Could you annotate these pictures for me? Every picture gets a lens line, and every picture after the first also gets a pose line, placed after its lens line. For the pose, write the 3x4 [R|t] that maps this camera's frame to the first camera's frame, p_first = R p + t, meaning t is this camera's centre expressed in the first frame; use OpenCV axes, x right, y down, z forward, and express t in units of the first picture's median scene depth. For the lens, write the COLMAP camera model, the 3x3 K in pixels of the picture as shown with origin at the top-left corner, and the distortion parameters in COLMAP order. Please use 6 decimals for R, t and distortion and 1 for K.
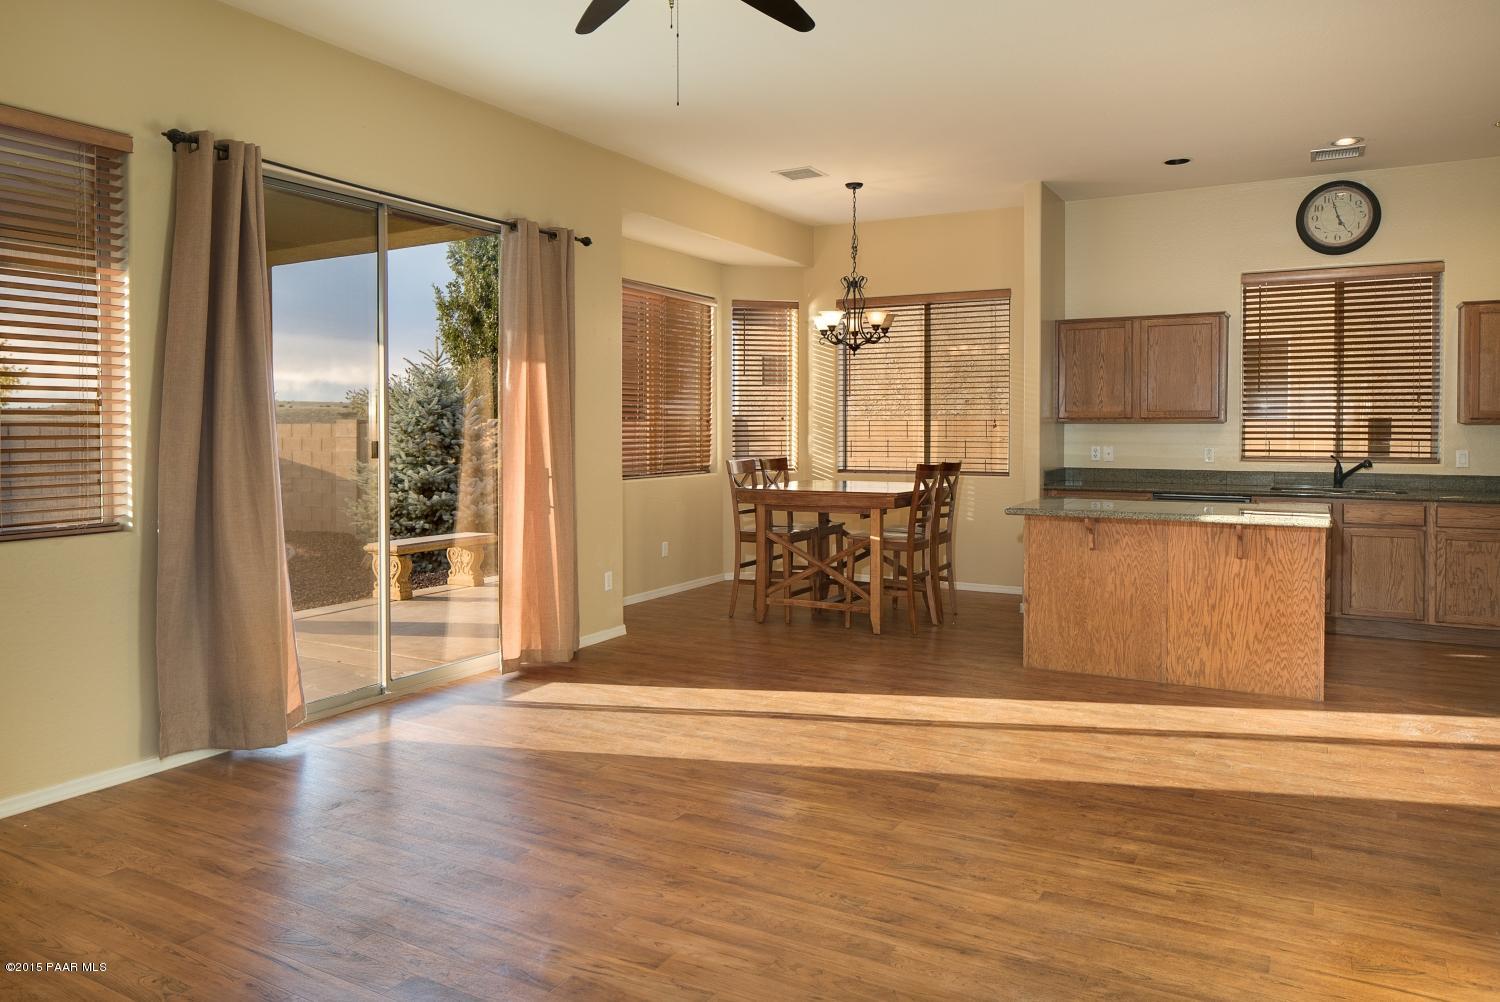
lens RADIAL K [[1036.0, 0, 718.1], [0, 1036.0, 463.3], [0, 0, 1]] dist [-0.007124, -0.000742]
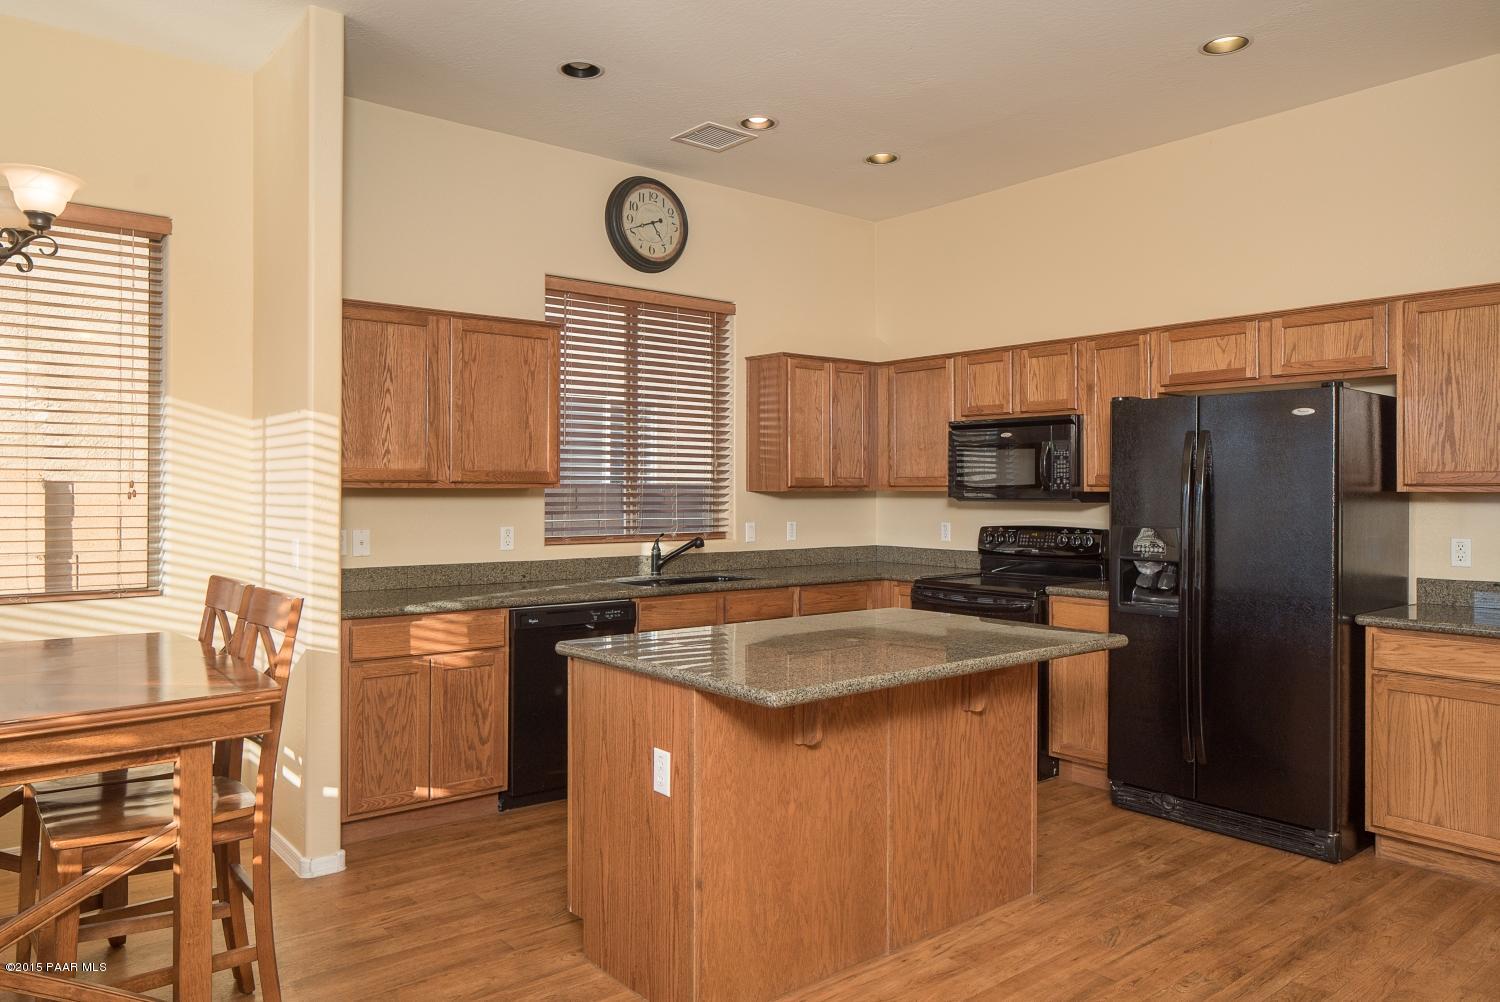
lens RADIAL K [[1036.0, 0, 753.8], [0, 1036.0, 493.6], [0, 0, 1]] dist [-0.007124, -0.000742]
pose [[0.348273, -0.000871, 0.937393, -0.091413], [0.030195, 0.999491, -0.010290, -0.025666], [-0.936907, 0.031889, 0.348122, 0.631194]]
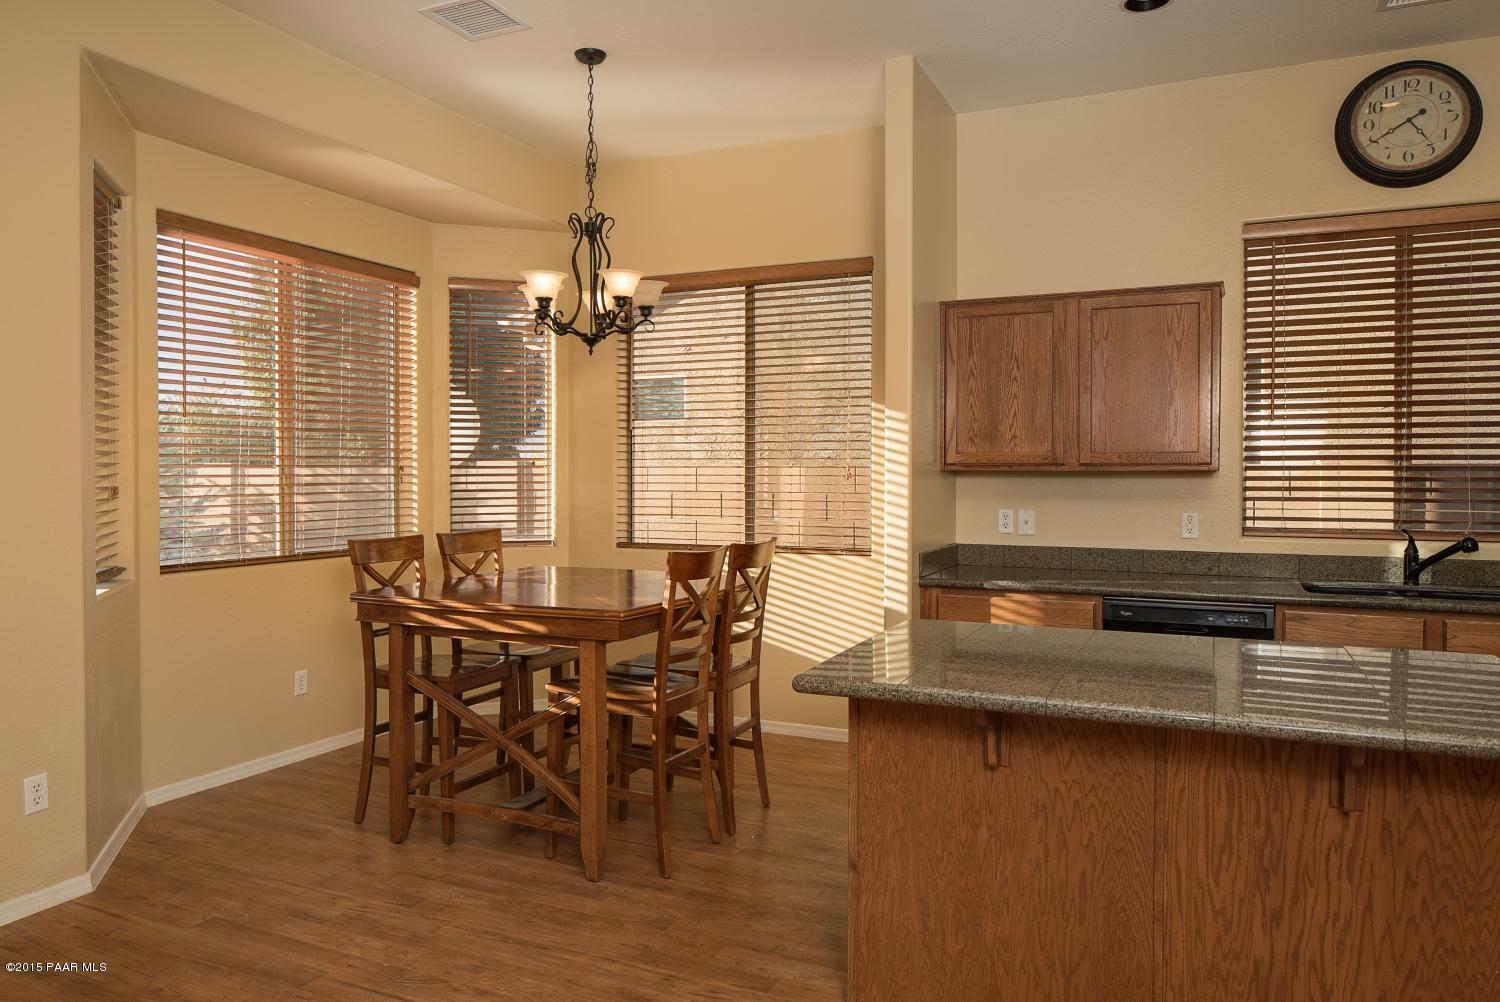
lens RADIAL K [[1036.0, 0, 721.3], [0, 1036.0, 494.0], [0, 0, 1]] dist [-0.007124, -0.000742]
pose [[0.997083, 0.000711, 0.076316, 0.159228], [0.000350, 0.999903, -0.013891, -0.018663], [-0.076319, 0.013877, 0.996987, 0.426954]]
